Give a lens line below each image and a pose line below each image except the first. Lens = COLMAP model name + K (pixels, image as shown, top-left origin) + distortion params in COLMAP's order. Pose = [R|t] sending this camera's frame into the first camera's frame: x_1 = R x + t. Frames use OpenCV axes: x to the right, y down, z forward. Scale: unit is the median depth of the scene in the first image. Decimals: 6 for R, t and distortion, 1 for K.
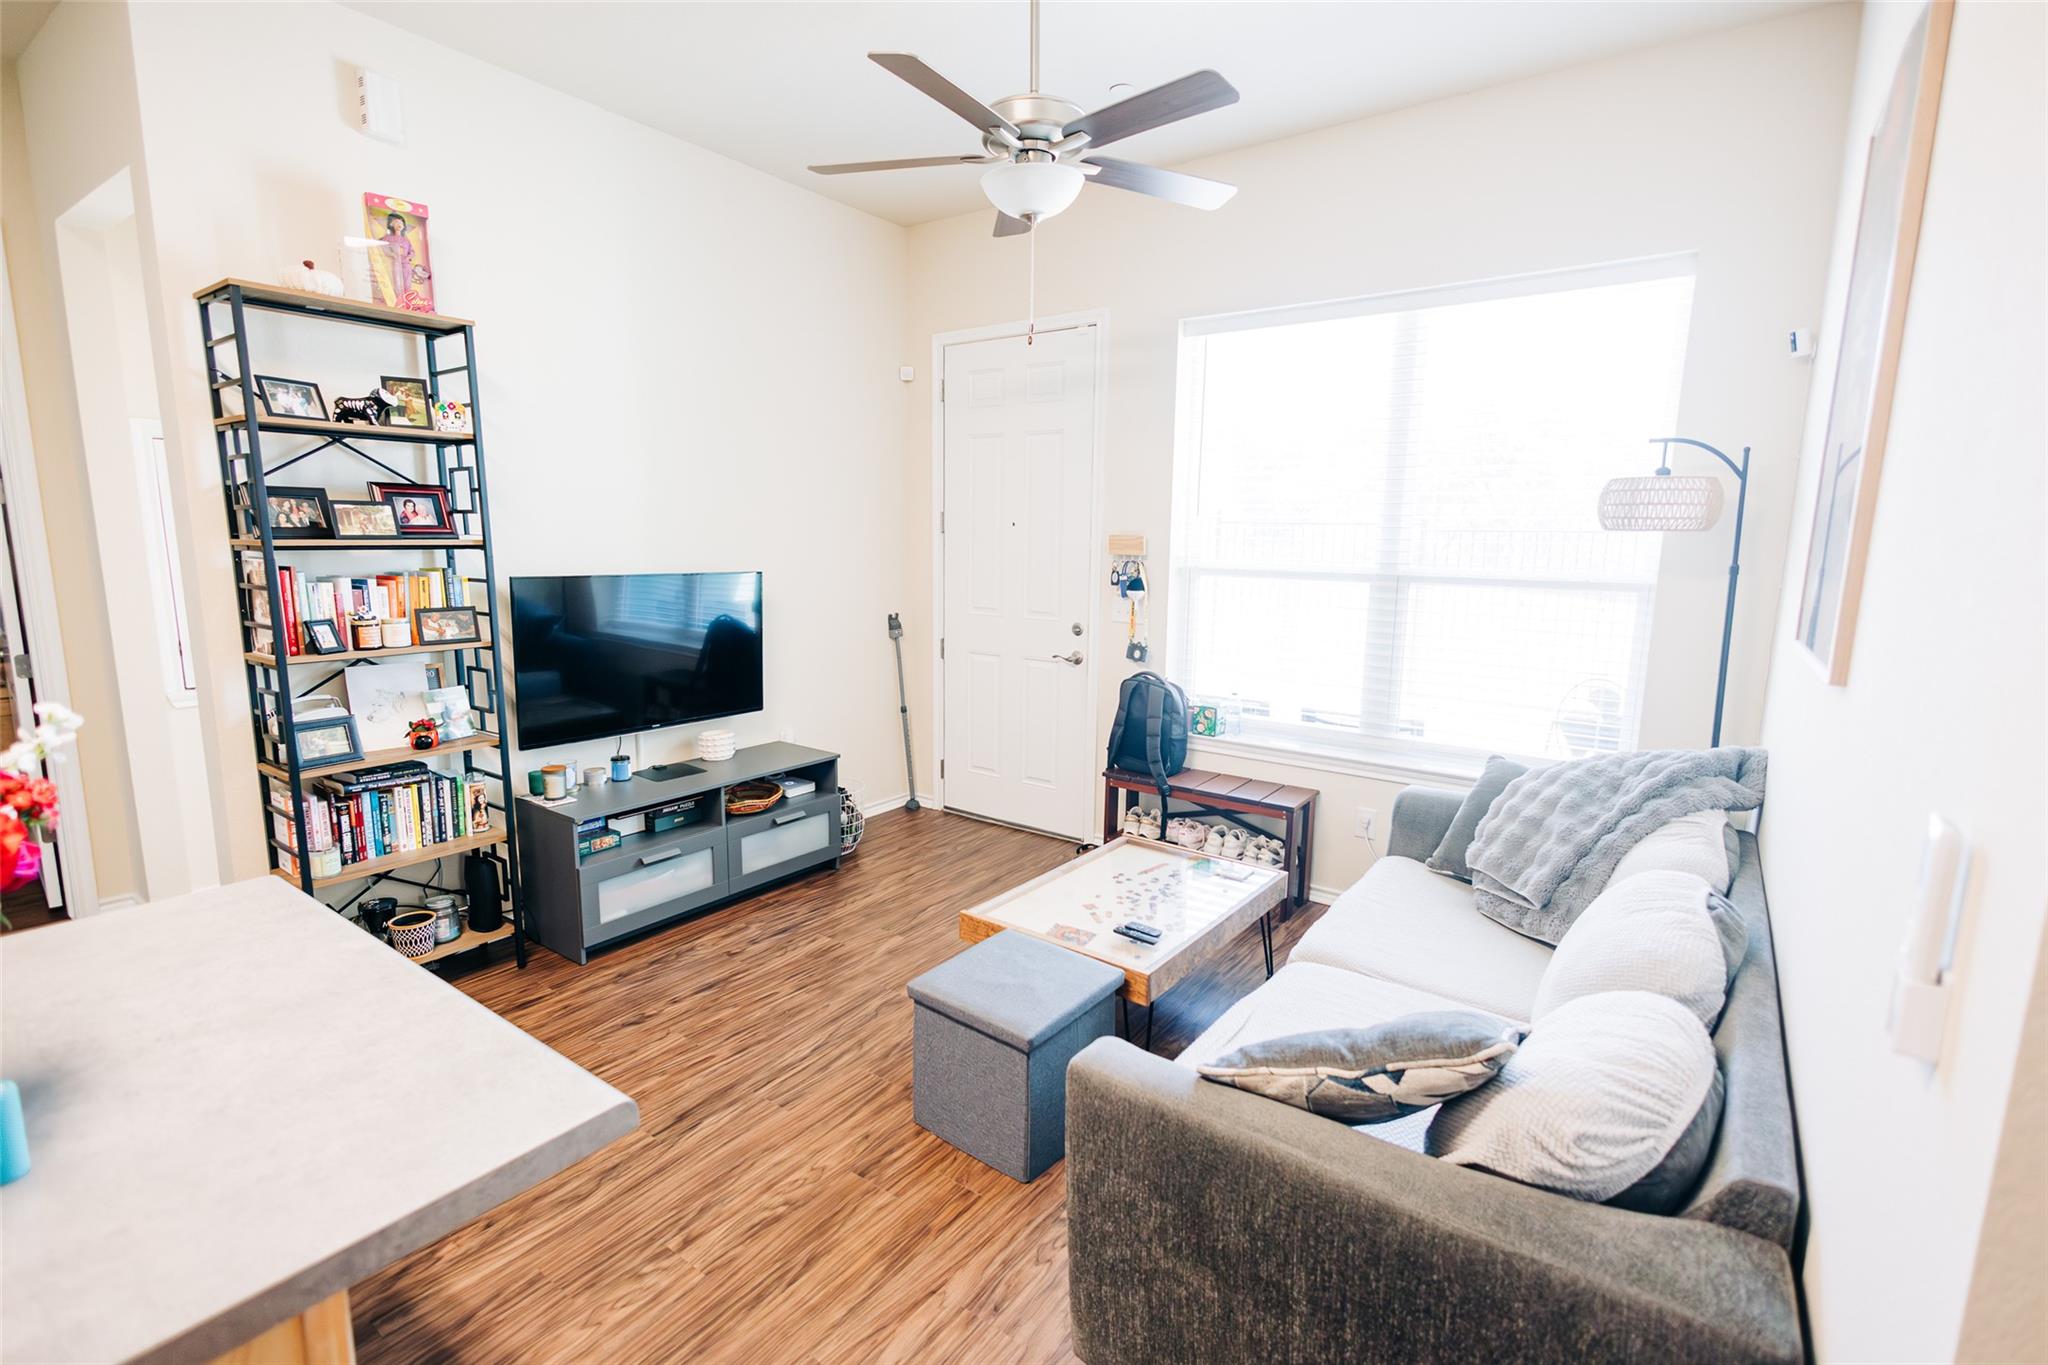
lens RADIAL K [[944.9, 0, 1024.0], [0, 944.9, 682.5], [0, 0, 1]] dist [0.000868, 0.000077]
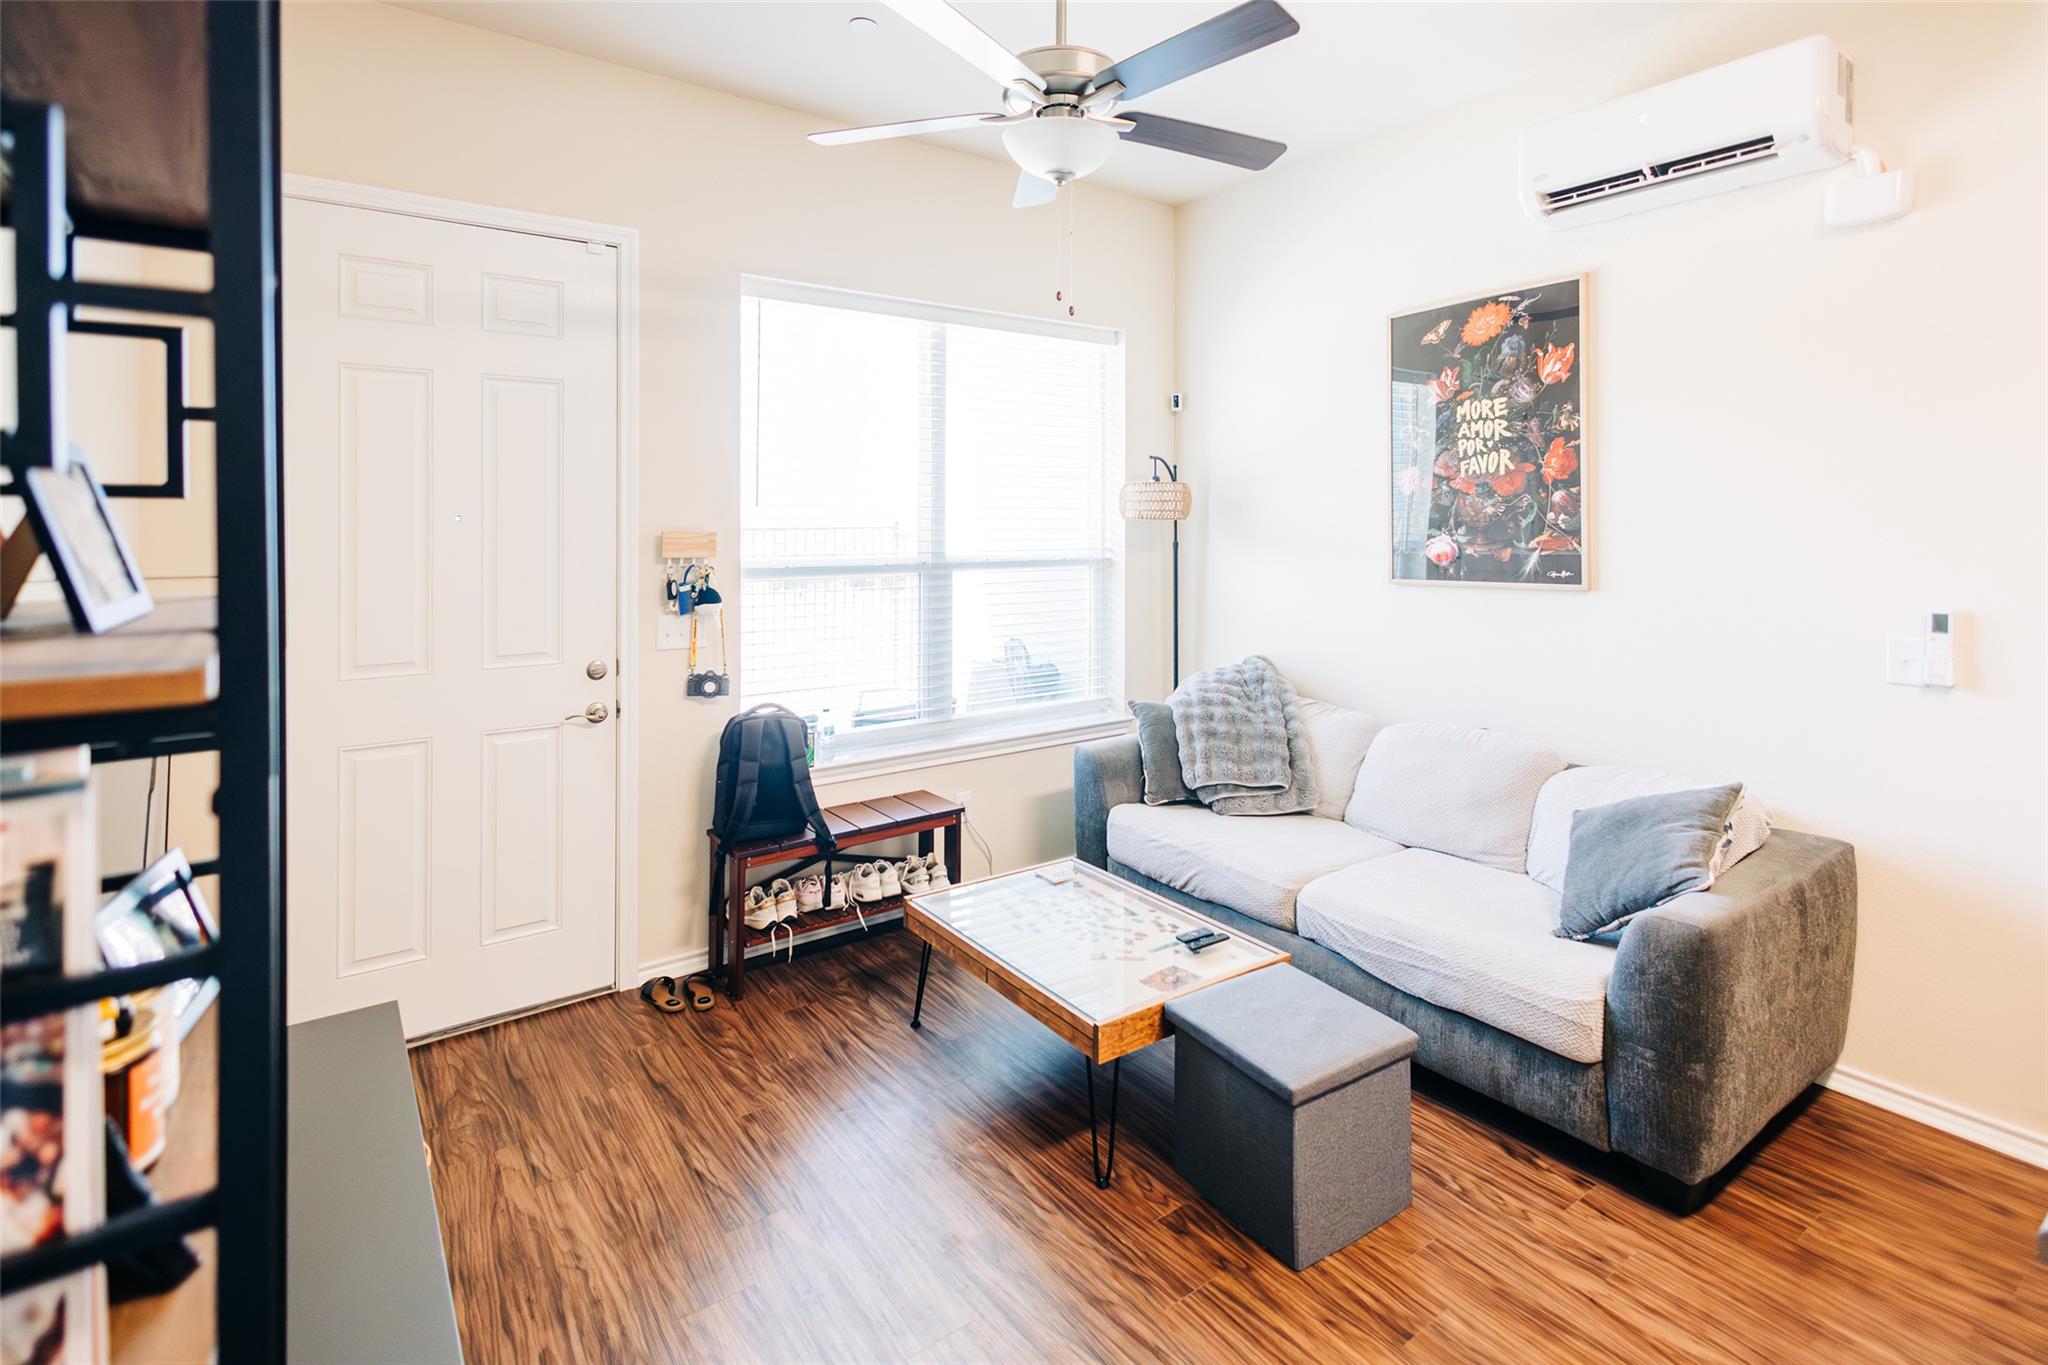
lens RADIAL K [[987.8, 0, 1056.3], [0, 987.8, 525.4], [0, 0, 1]] dist [0.003488, 0.000532]
pose [[0.303827, -0.015757, 0.952597, -0.621067], [0.160387, 0.986439, -0.034838, -0.097774], [-0.939130, 0.163369, 0.302234, 0.549293]]
